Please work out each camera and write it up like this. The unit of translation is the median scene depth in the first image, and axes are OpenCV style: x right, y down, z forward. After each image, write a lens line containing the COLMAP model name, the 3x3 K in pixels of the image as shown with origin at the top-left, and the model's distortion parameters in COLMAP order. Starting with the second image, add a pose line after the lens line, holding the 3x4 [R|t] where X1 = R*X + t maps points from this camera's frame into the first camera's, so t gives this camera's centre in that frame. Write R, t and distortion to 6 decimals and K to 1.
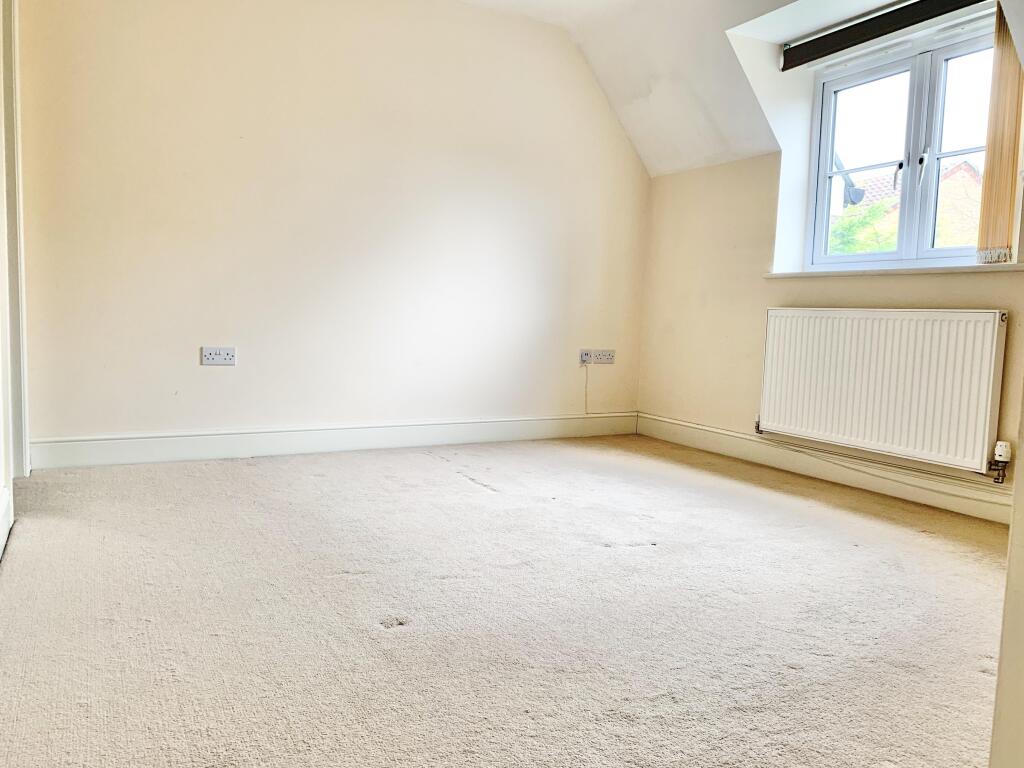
lens RADIAL K [[769.1, 0, 512.0], [0, 769.1, 384.0], [0, 0, 1]] dist [0.001050, 0.002971]
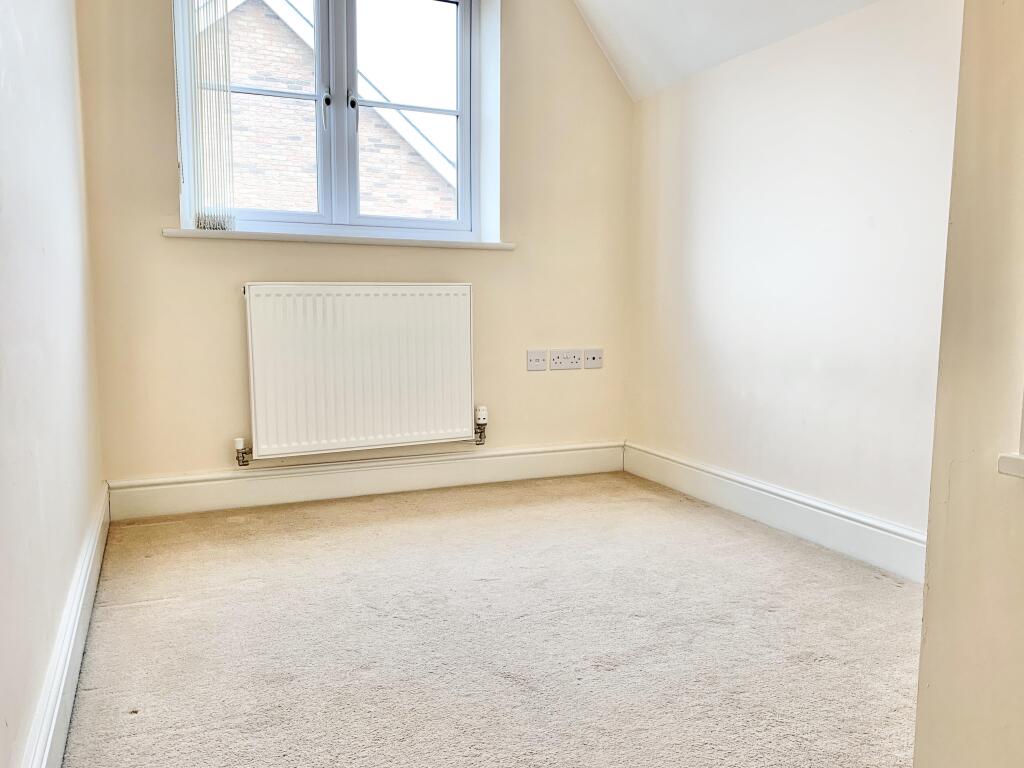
lens RADIAL K [[769.1, 0, 512.0], [0, 769.1, 384.0], [0, 0, 1]] dist [0.001050, 0.002971]
pose [[0.062896, -0.131961, 0.989258, -0.451126], [0.102334, 0.986848, 0.125133, -0.092377], [-0.992760, 0.093364, 0.075573, 0.980199]]
